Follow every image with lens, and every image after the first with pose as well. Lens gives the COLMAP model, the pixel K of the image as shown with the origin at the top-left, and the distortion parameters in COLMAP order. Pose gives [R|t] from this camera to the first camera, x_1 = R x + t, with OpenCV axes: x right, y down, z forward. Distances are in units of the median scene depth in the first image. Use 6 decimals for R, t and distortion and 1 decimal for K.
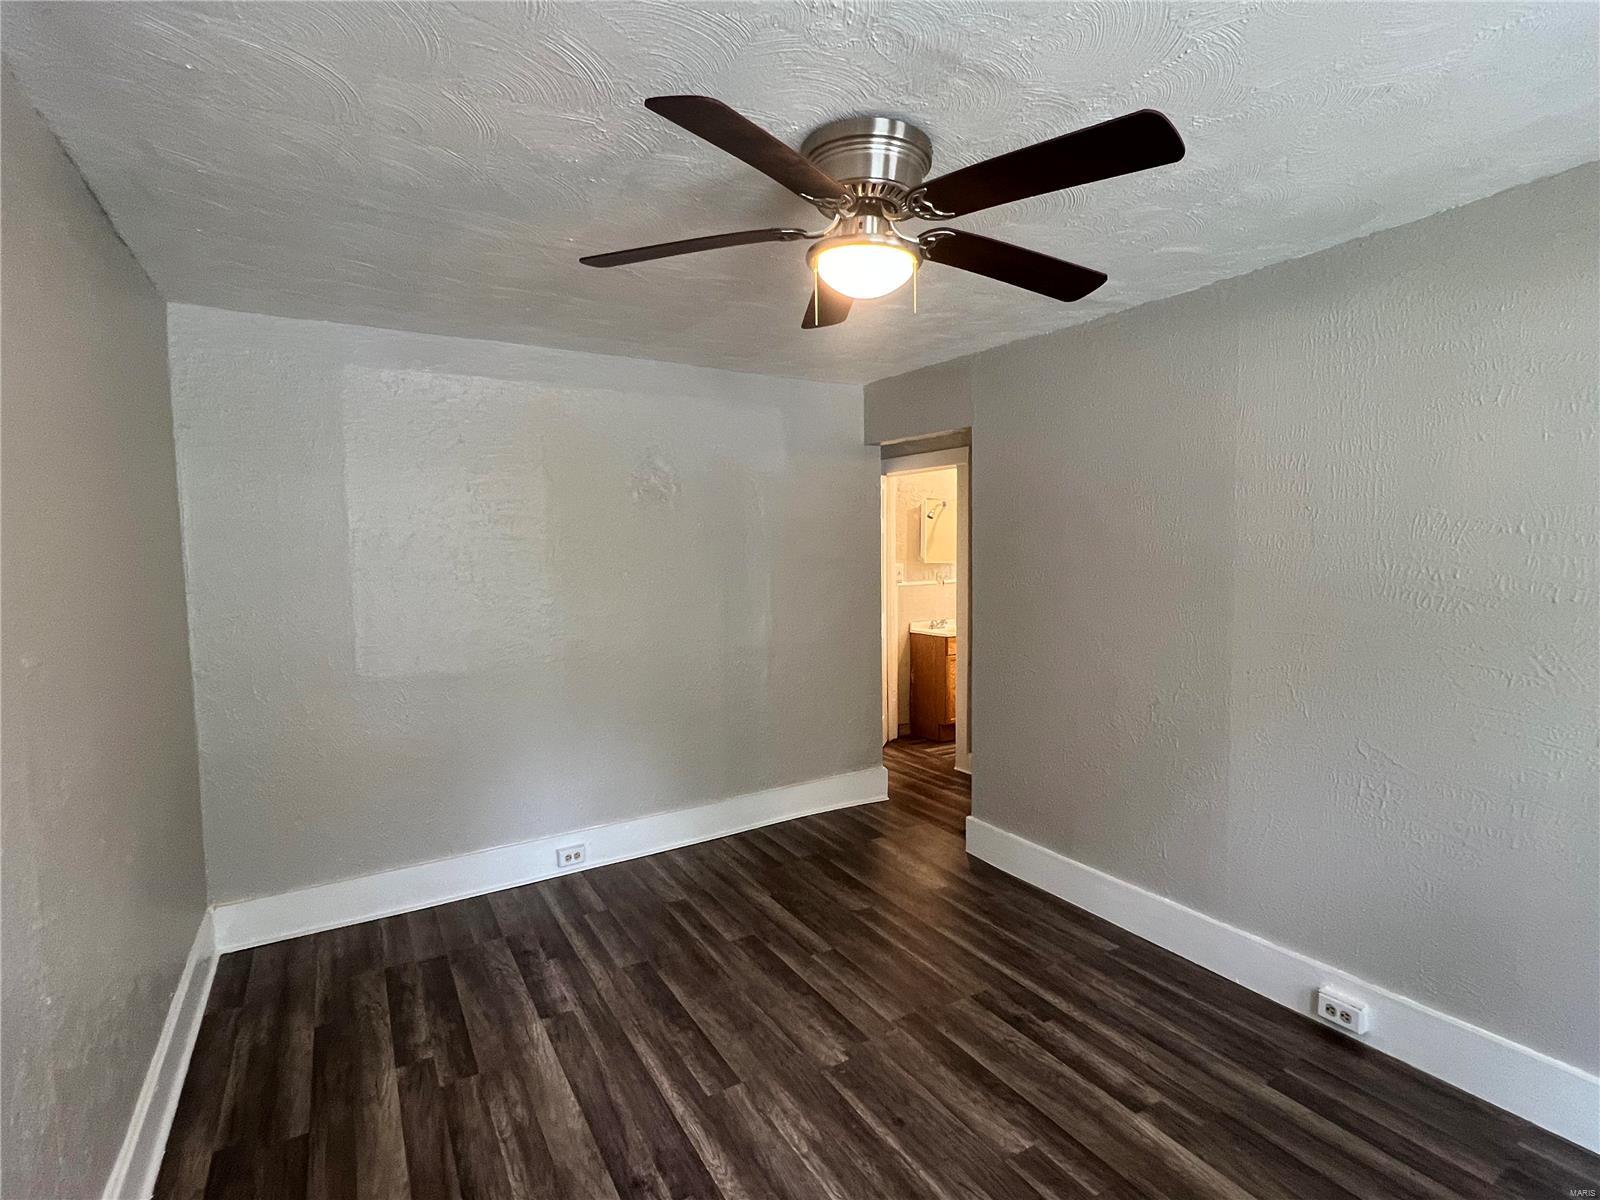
lens RADIAL K [[731.0, 0, 797.2], [0, 731.0, 608.3], [0, 0, 1]] dist [-0.000327, 0.000656]
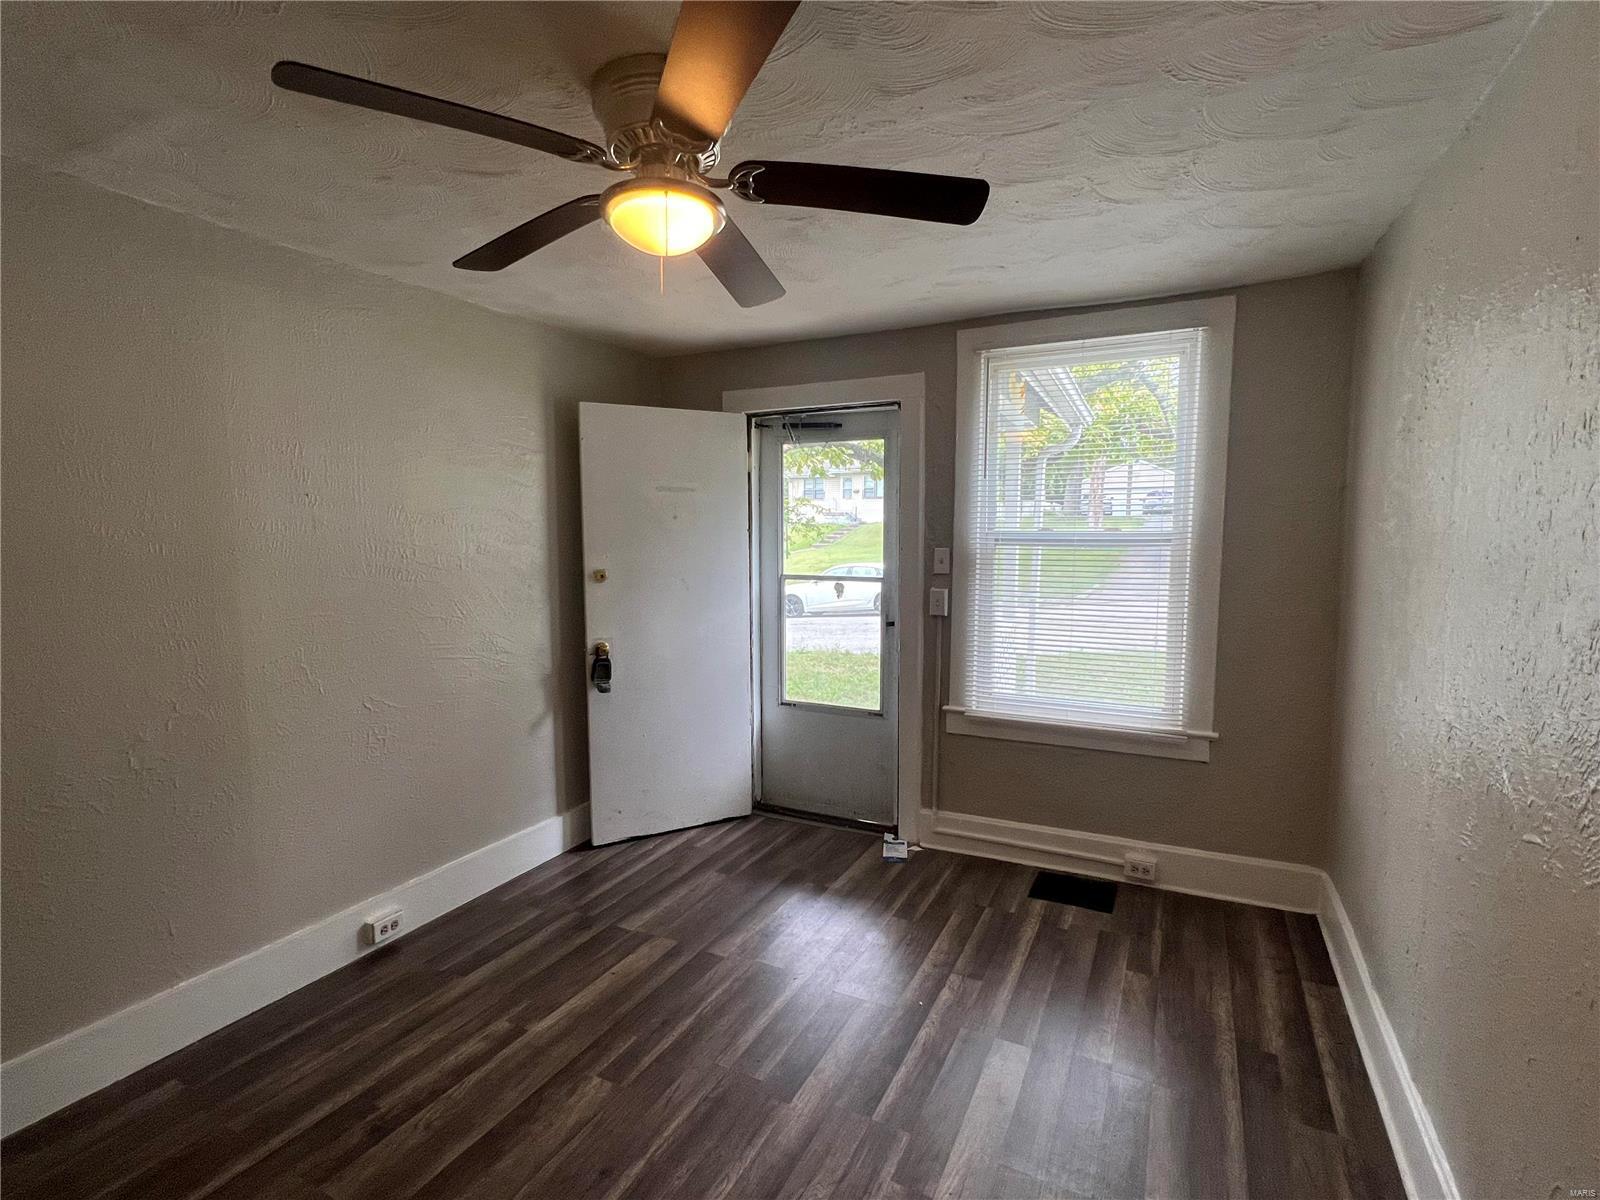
lens RADIAL K [[731.0, 0, 804.4], [0, 731.0, 589.8], [0, 0, 1]] dist [-0.000327, 0.000656]
pose [[-0.485673, -0.062308, 0.871917, -0.614918], [0.081618, 0.989867, 0.116200, -0.068566], [-0.870322, 0.127599, -0.475666, 0.975534]]
